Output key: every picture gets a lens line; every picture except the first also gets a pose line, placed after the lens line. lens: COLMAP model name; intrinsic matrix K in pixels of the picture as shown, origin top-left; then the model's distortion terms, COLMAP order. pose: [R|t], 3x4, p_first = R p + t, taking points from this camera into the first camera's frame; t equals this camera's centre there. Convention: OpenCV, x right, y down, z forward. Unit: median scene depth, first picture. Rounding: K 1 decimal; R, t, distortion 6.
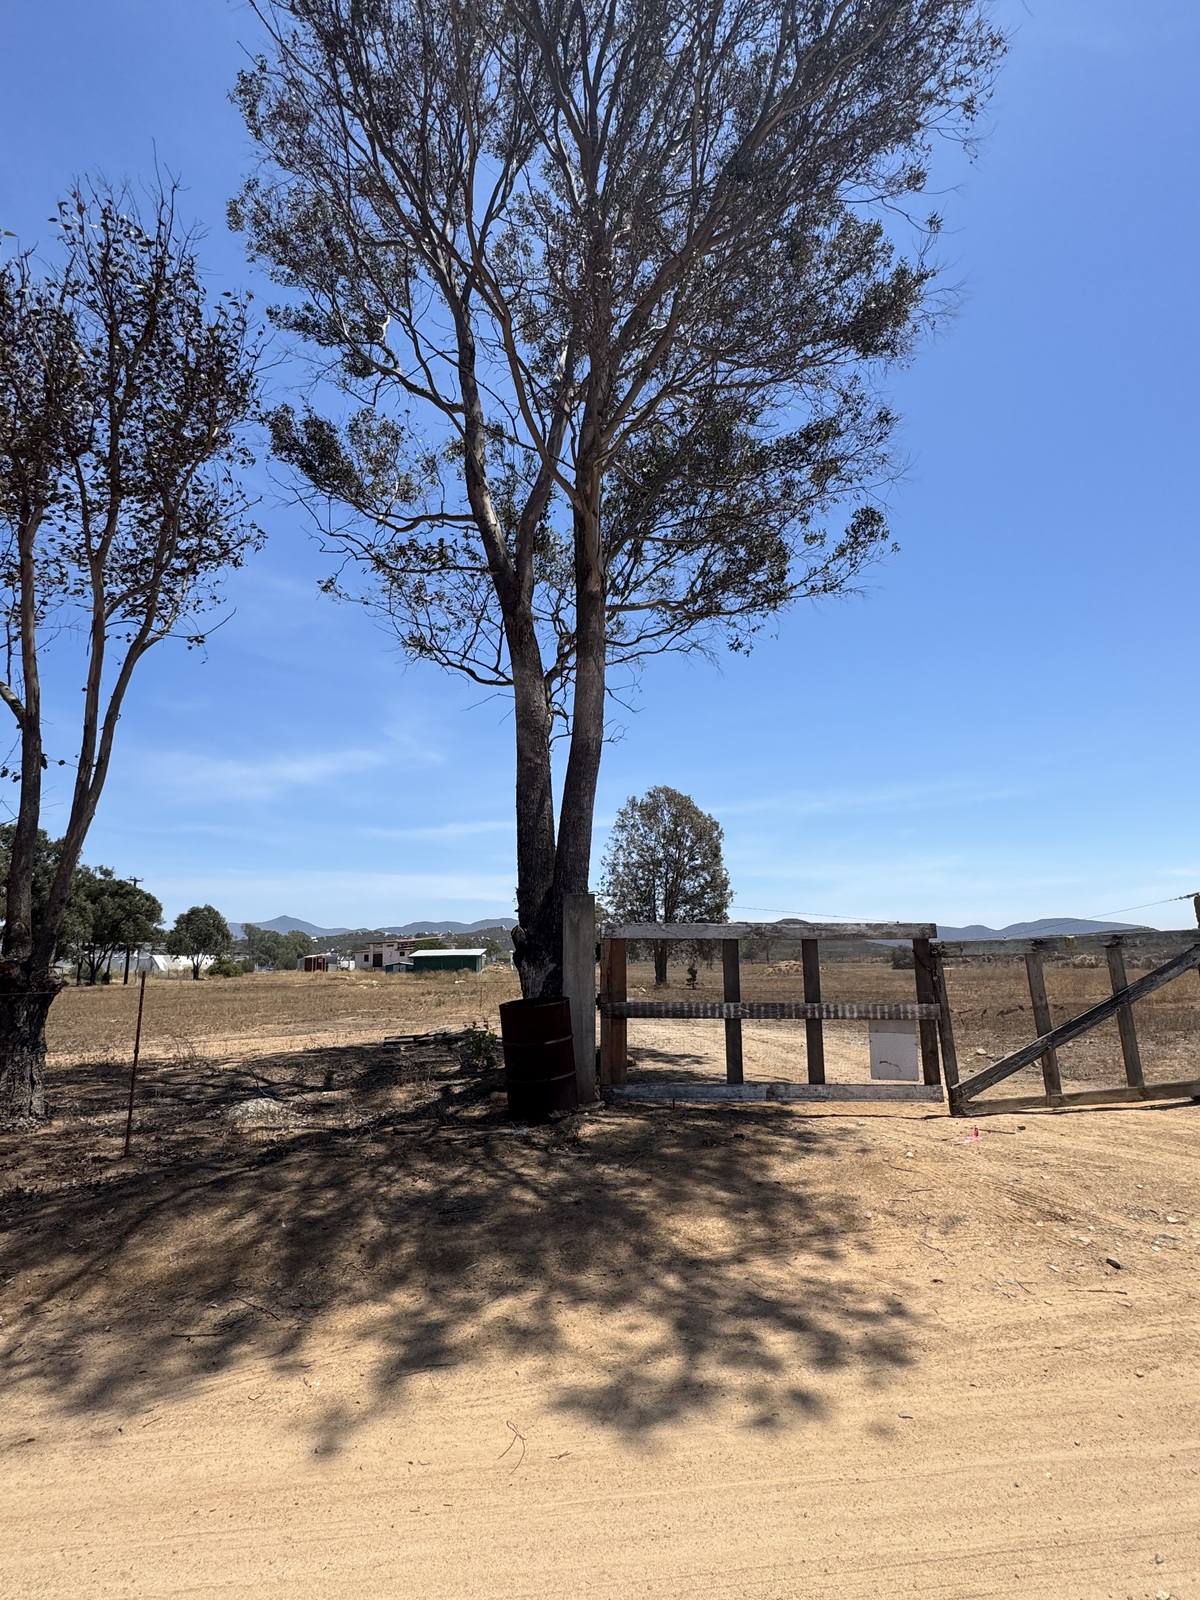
lens RADIAL K [[823.8, 0, 602.0], [0, 823.8, 797.9], [0, 0, 1]] dist [0.002455, -0.001894]
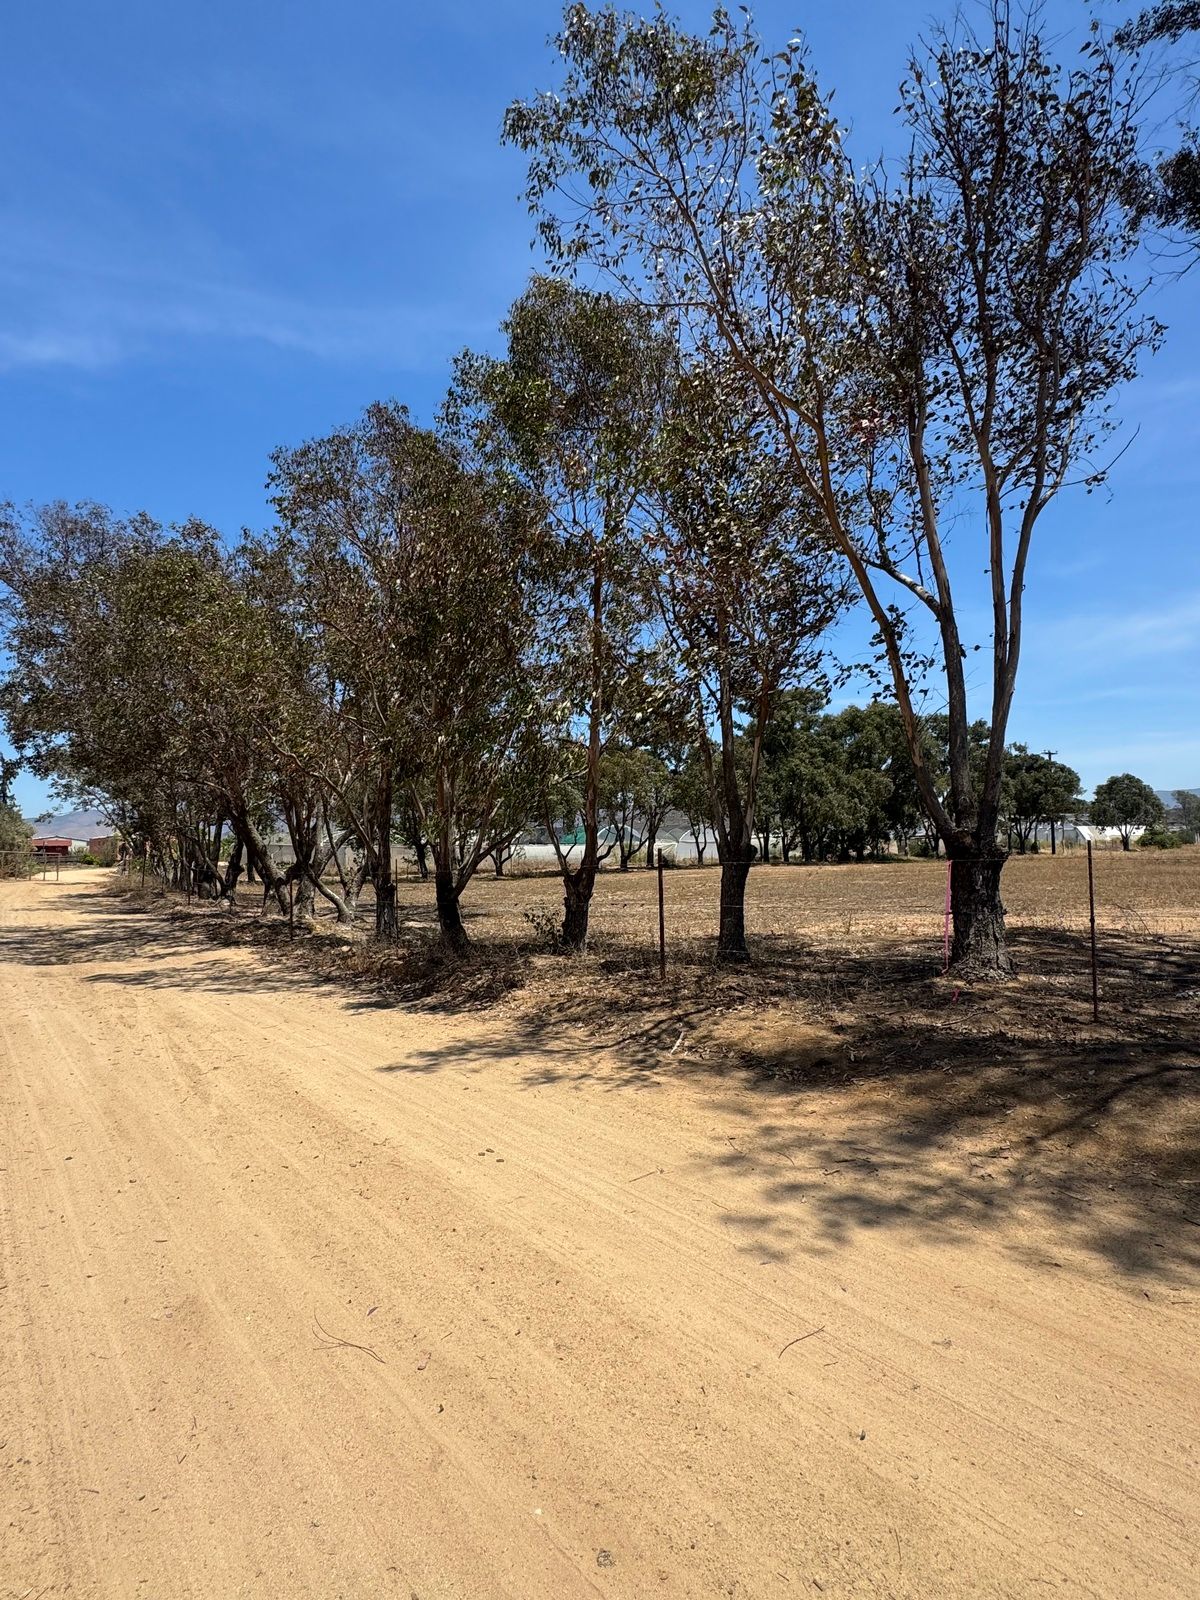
lens RADIAL K [[823.8, 0, 598.3], [0, 823.8, 801.0], [0, 0, 1]] dist [0.002455, -0.001894]
pose [[0.526835, -0.035146, -0.849240, -0.024483], [0.168020, 0.983735, 0.063521, 0.004288], [0.833195, -0.176154, 0.524172, 0.013628]]
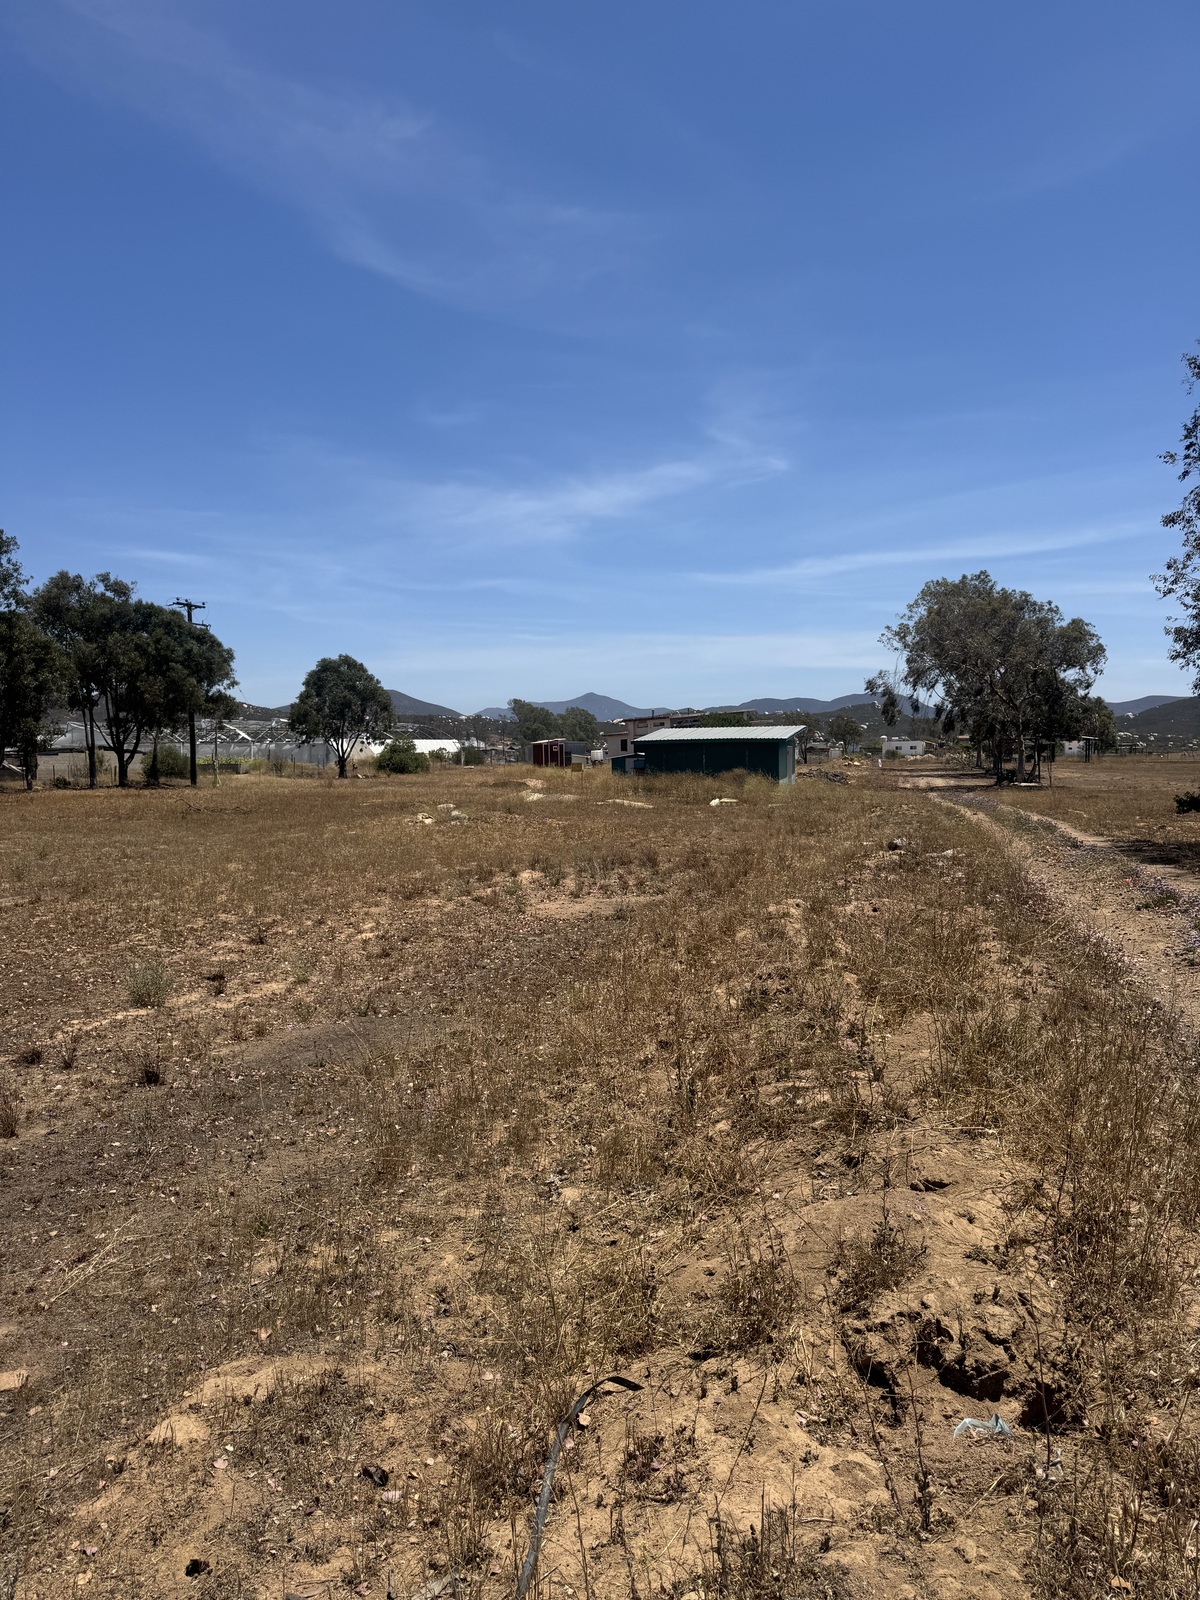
lens RADIAL K [[1128.9, 0, 605.0], [0, 1128.9, 801.1], [0, 0, 1]] dist [-0.000756, -0.000251]
pose [[0.937229, 0.026419, -0.347711, -0.530861], [0.056575, 0.972396, 0.226376, 1.640192], [0.344094, -0.231838, 0.909863, 8.332852]]
